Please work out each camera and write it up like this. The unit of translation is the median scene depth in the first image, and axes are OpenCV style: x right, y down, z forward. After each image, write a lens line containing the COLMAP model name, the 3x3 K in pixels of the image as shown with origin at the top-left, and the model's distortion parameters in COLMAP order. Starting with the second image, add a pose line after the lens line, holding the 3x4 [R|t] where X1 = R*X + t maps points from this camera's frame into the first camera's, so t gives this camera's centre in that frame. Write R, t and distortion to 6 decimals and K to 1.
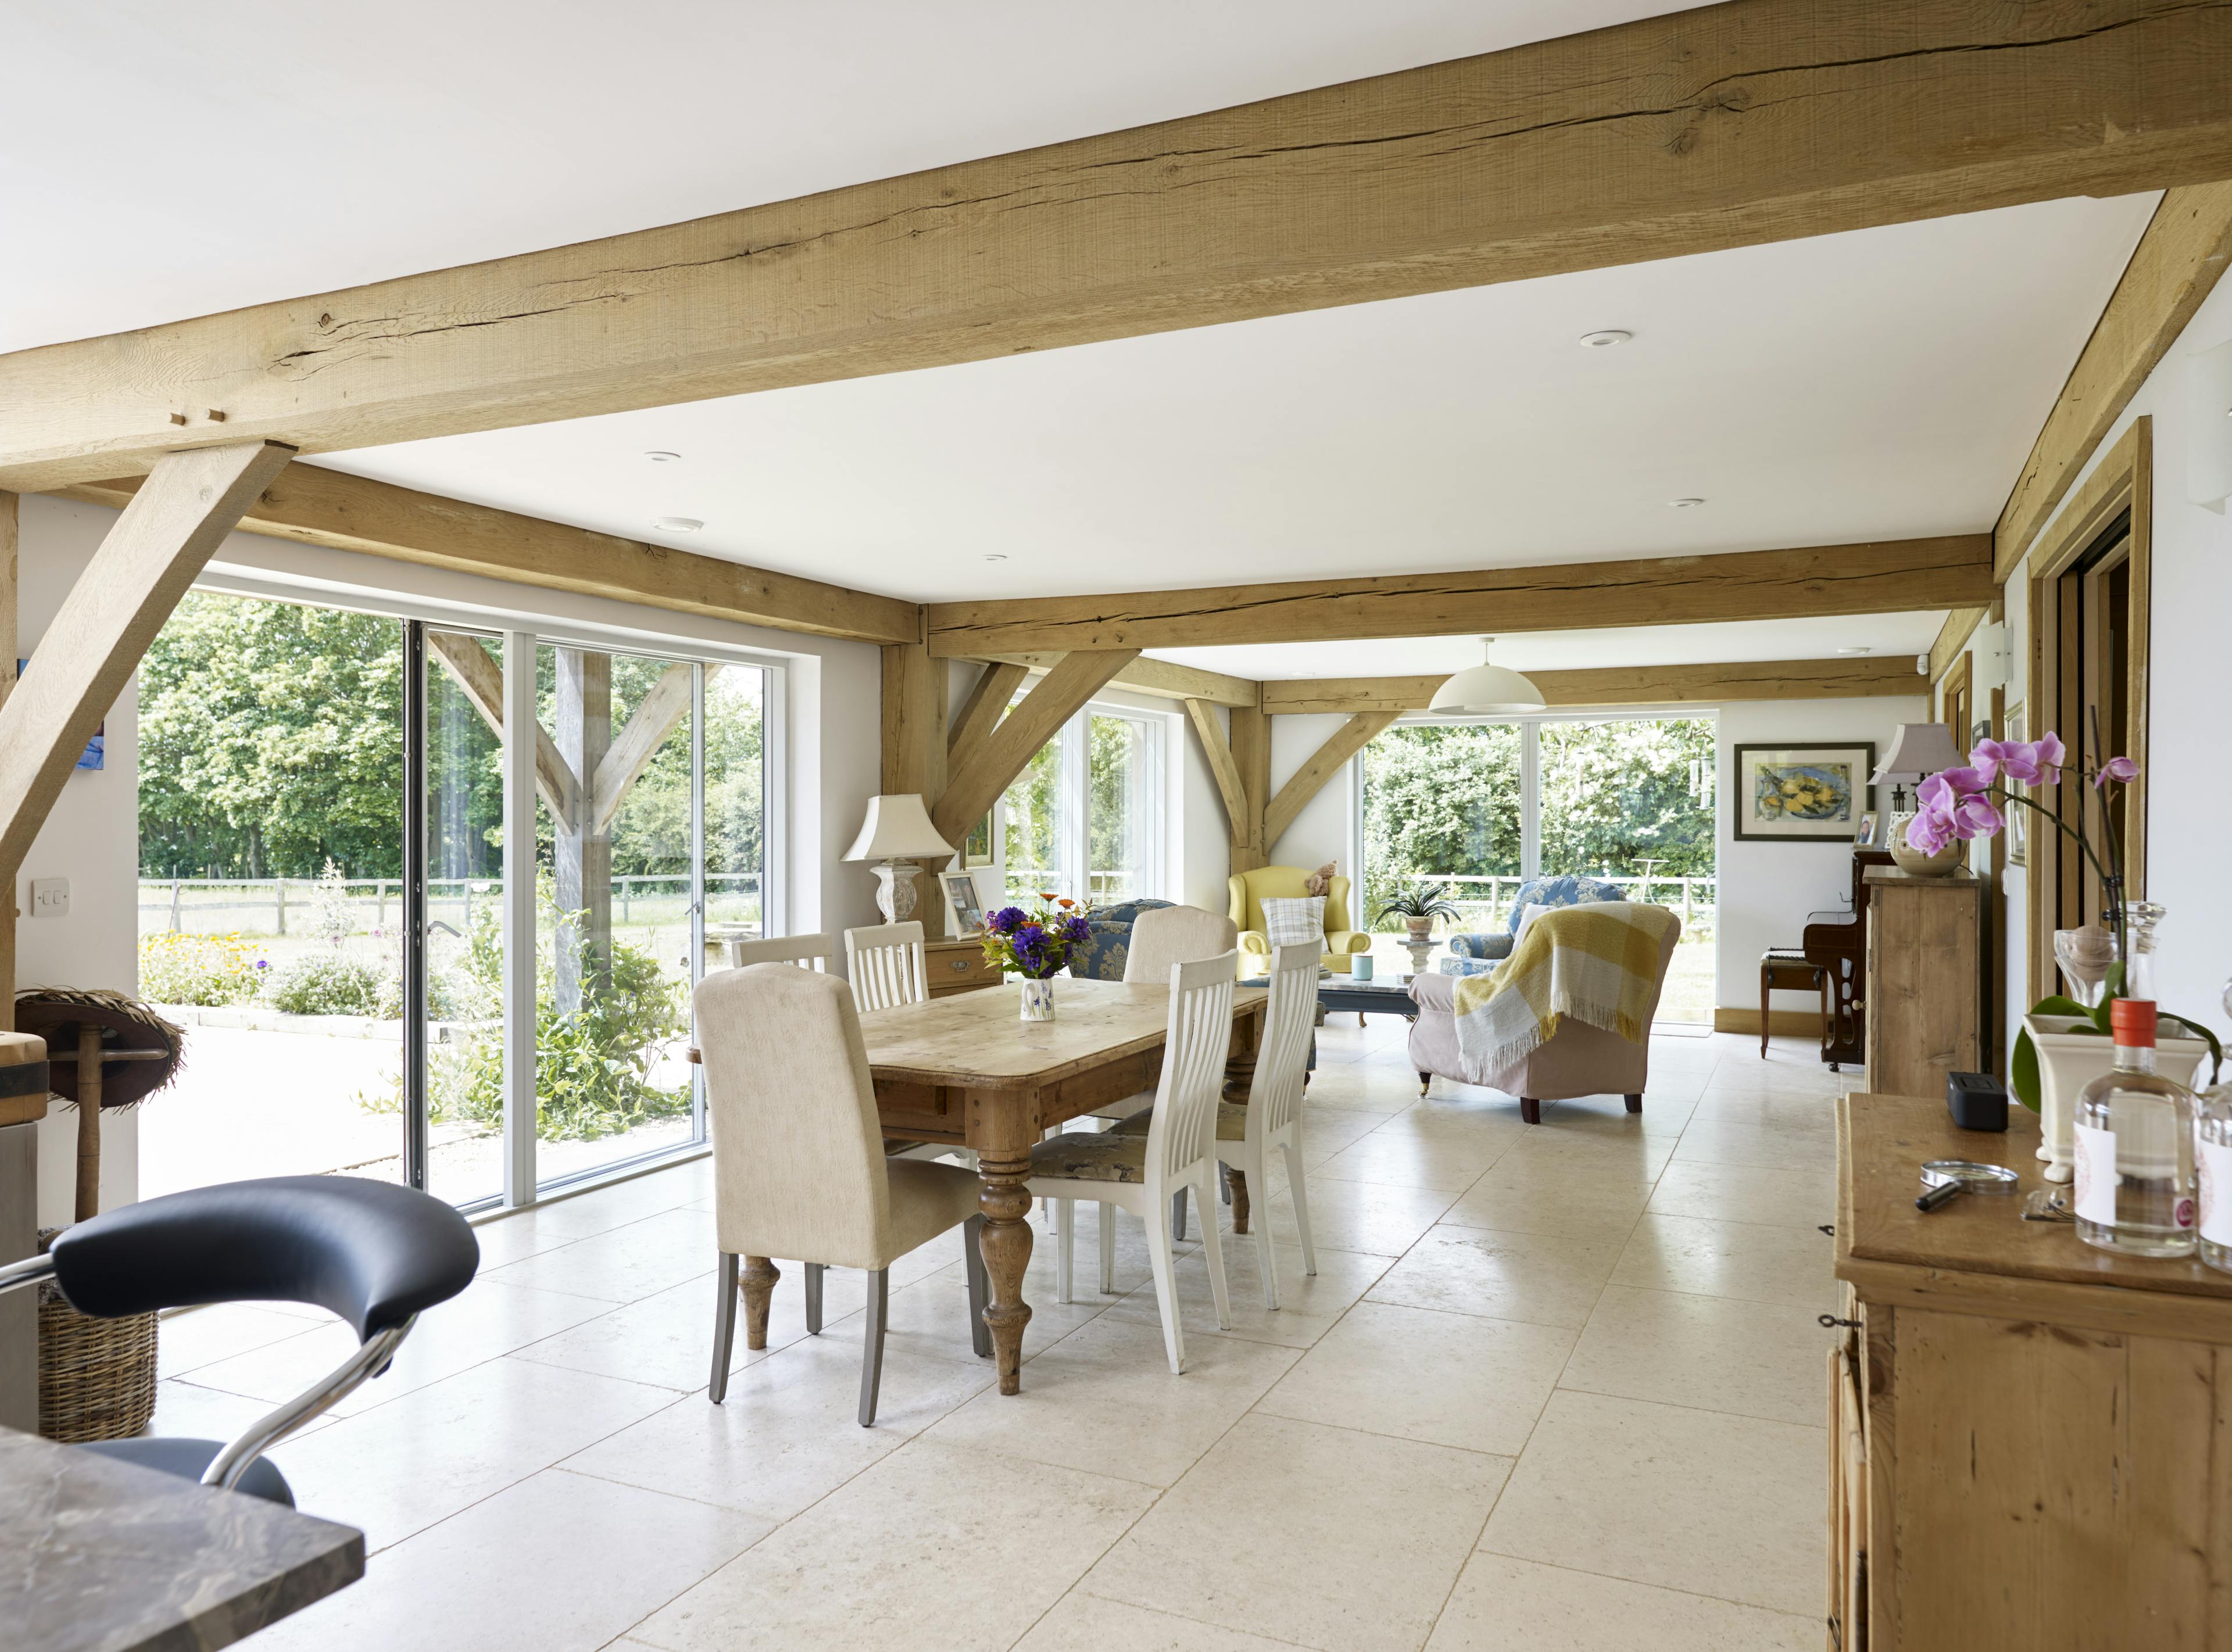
lens RADIAL K [[1573.6, 0, 1116.0], [0, 1573.6, 826.0], [0, 0, 1]] dist [0.002558, 0.002672]
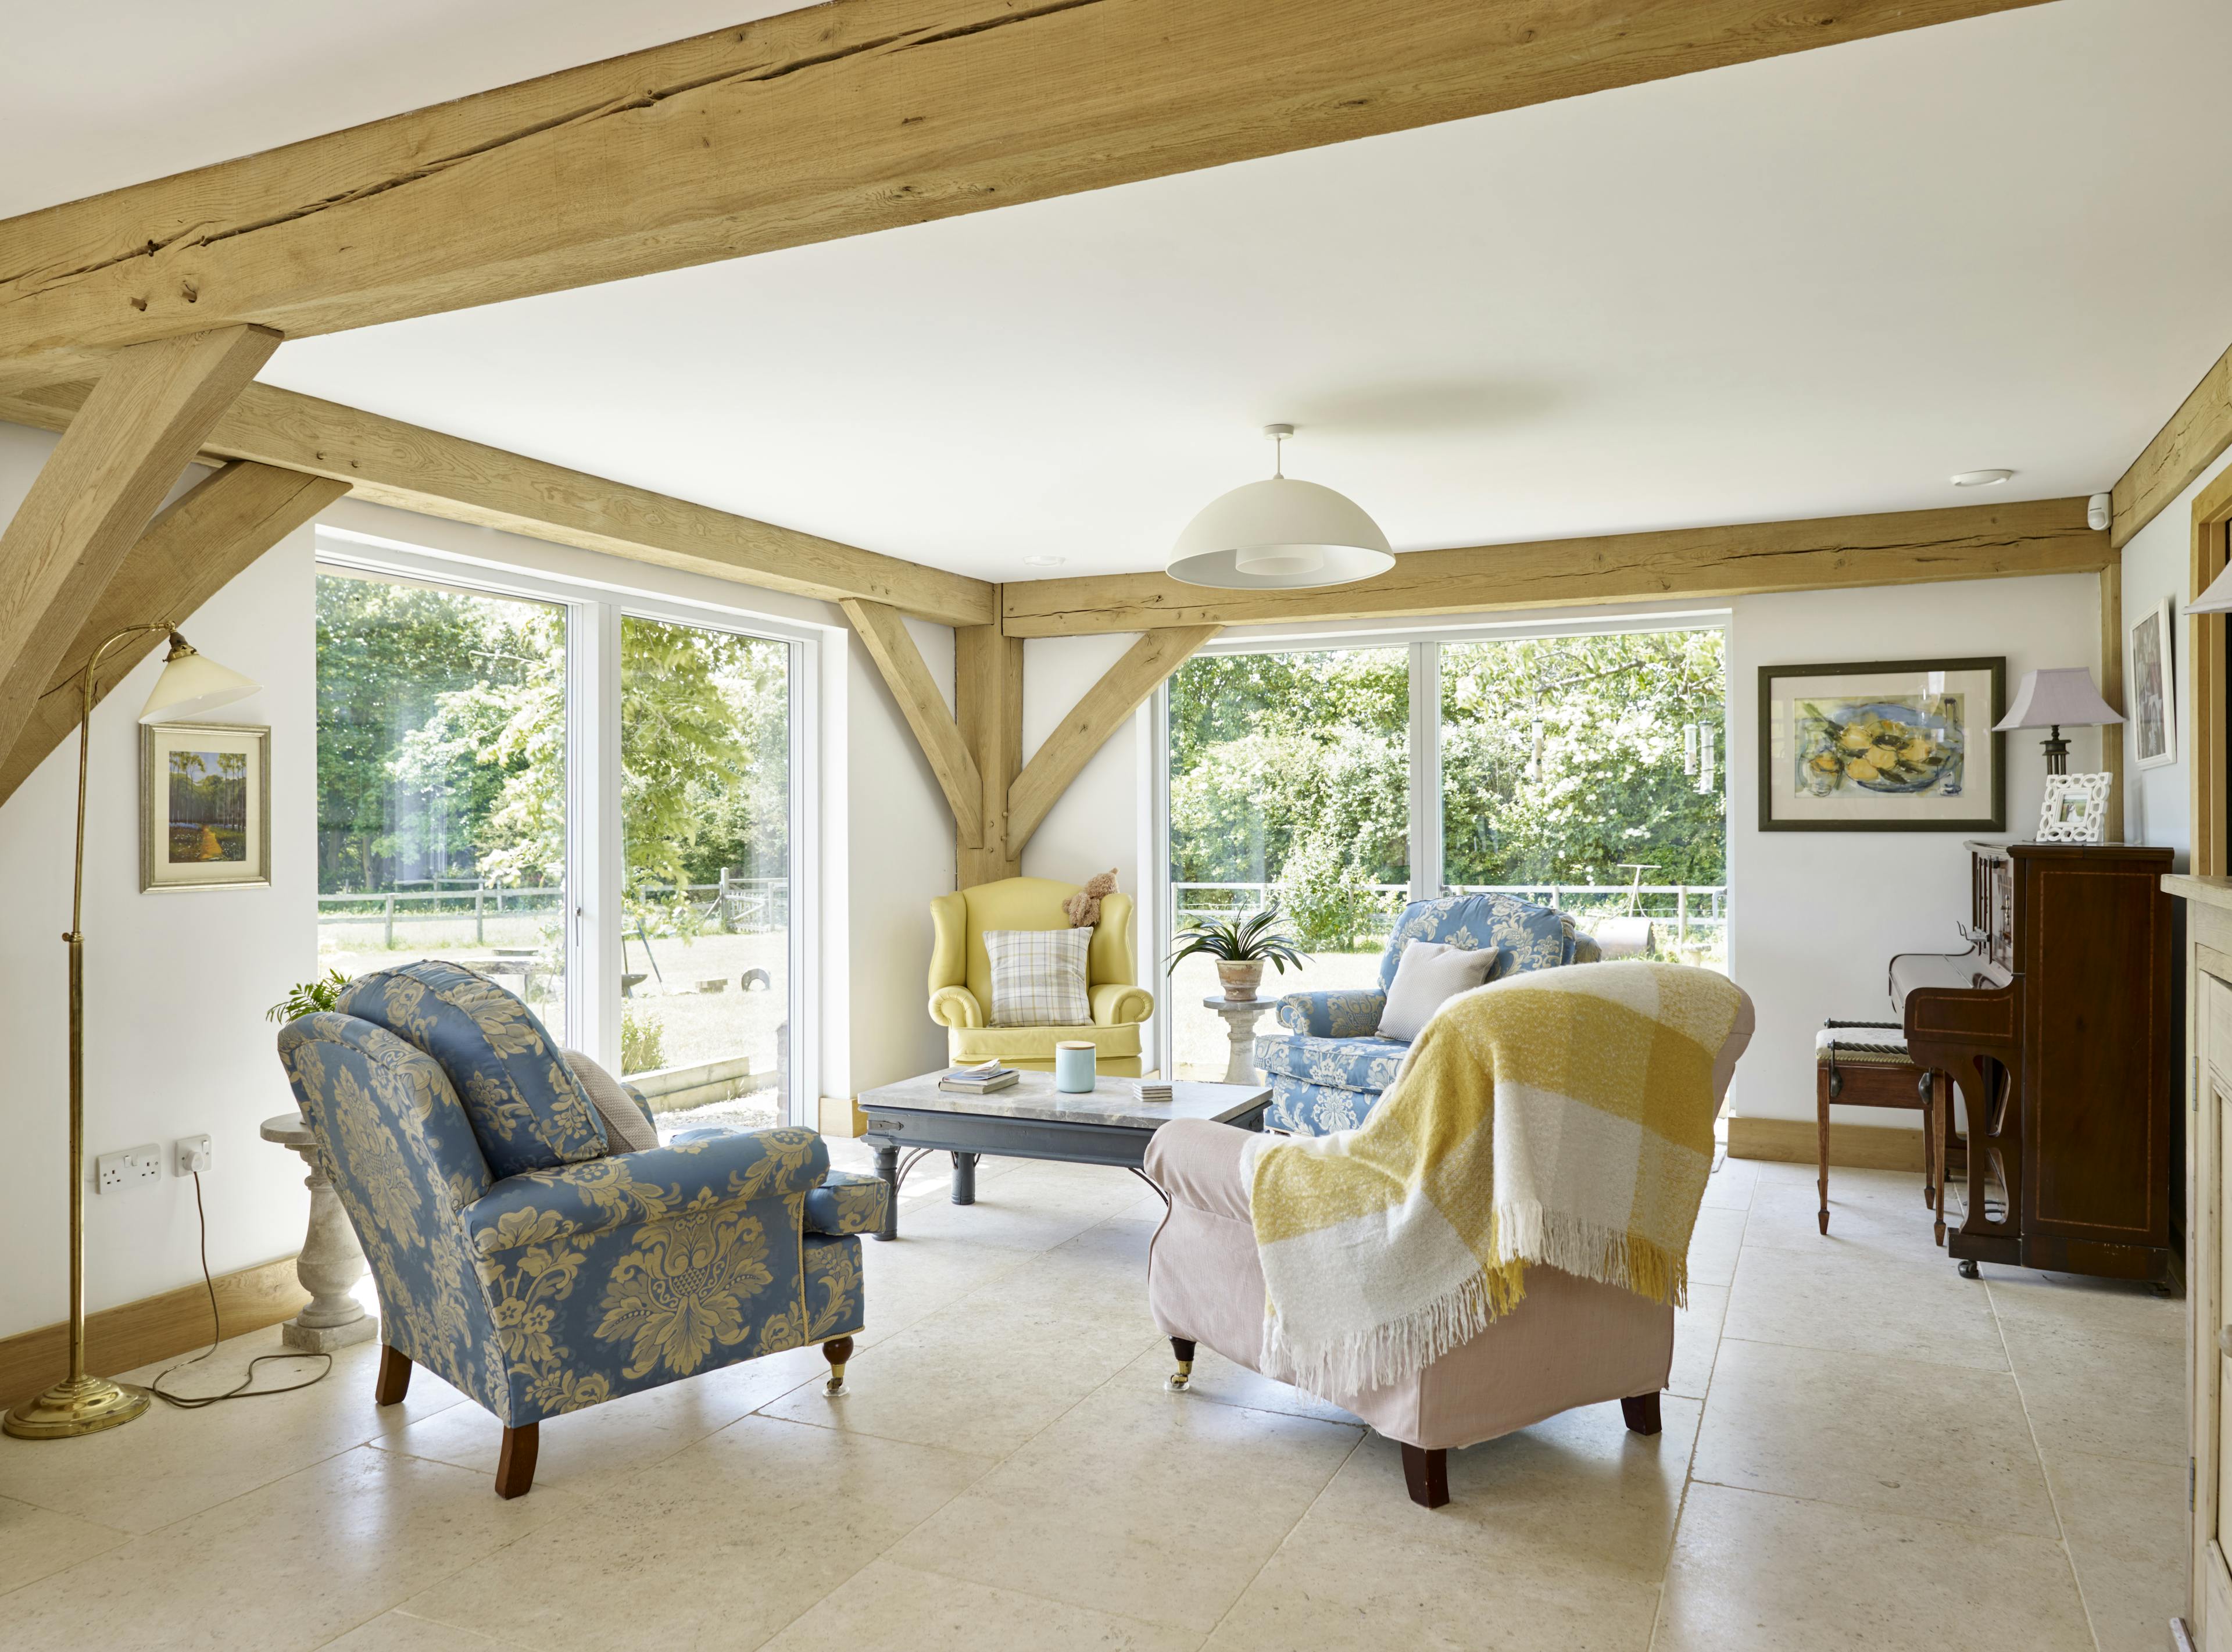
lens RADIAL K [[1573.6, 0, 1116.0], [0, 1573.6, 826.0], [0, 0, 1]] dist [0.002558, 0.002672]
pose [[0.999982, -0.005464, 0.002296, 0.139200], [0.005477, 0.999971, -0.005354, 0.008467], [-0.002266, 0.005366, 0.999983, 0.380209]]
